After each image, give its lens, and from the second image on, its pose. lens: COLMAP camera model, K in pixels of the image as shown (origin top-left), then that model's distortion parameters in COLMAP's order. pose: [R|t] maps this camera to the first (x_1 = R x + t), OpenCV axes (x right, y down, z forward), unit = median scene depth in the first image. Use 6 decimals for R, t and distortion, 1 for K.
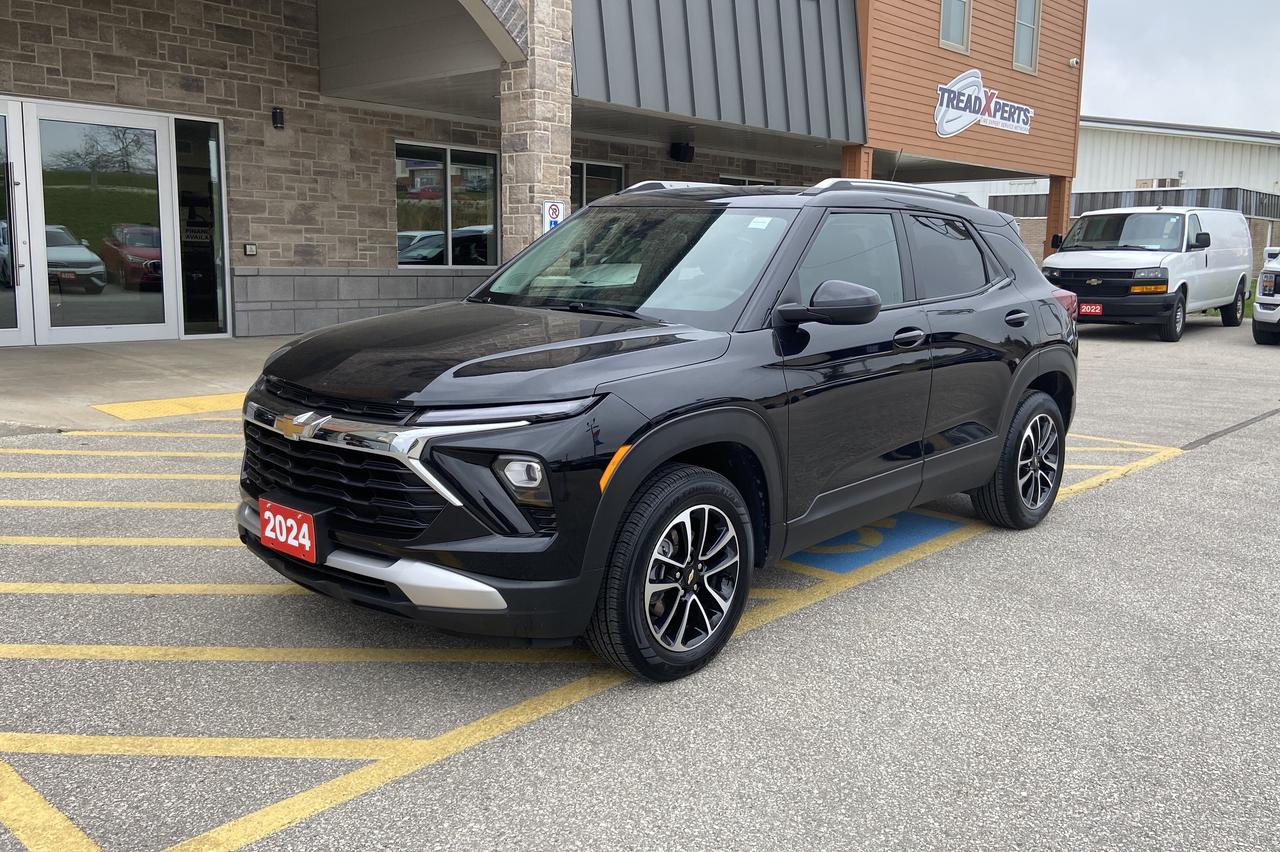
lens RADIAL K [[1074.5, 0, 647.4], [0, 1074.5, 422.6], [0, 0, 1]] dist [0.145234, -0.215480]
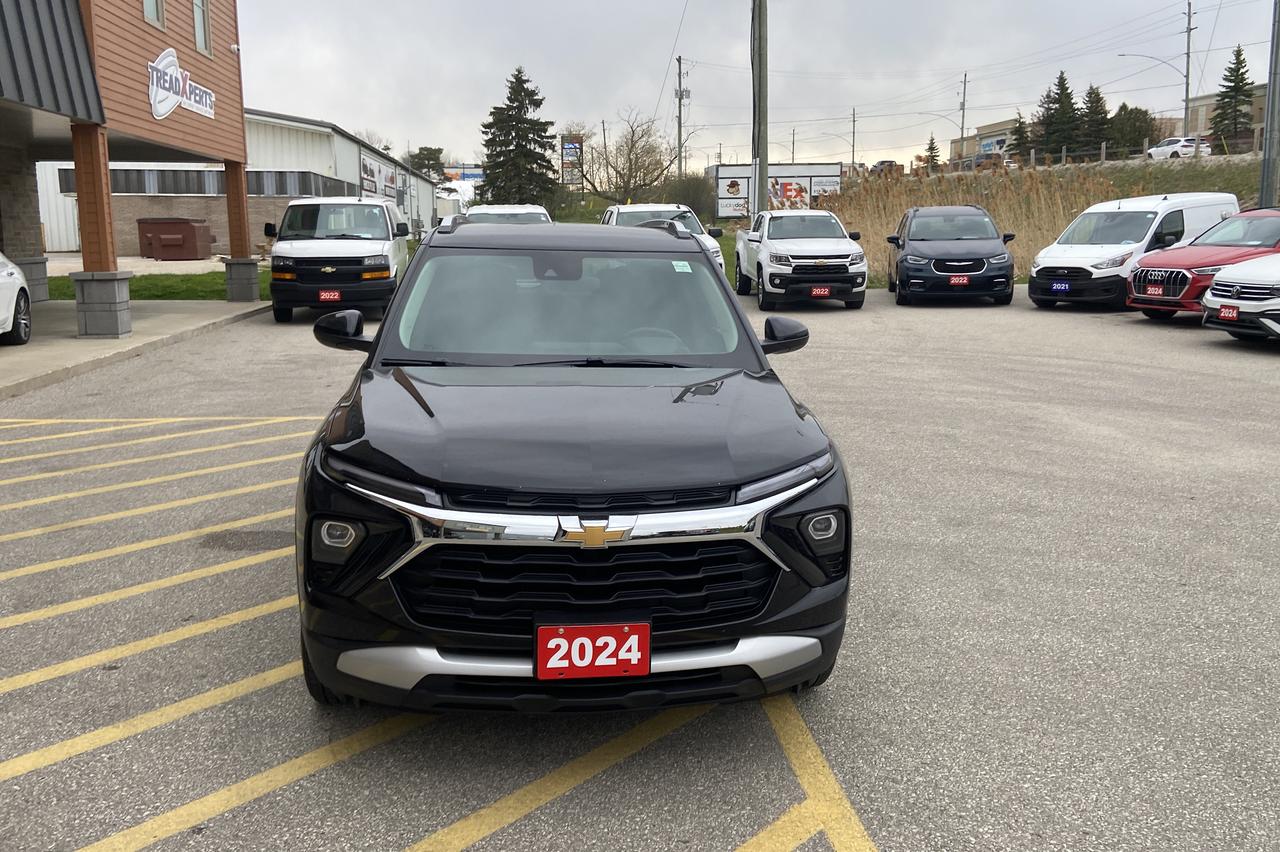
lens RADIAL K [[1074.5, 0, 647.4], [0, 1074.5, 422.6], [0, 0, 1]] dist [0.145234, -0.215480]
pose [[0.657556, -0.146938, 0.738938, -0.190111], [0.127306, 0.988364, 0.083251, -0.031412], [-0.742572, 0.039329, 0.668610, 0.076342]]
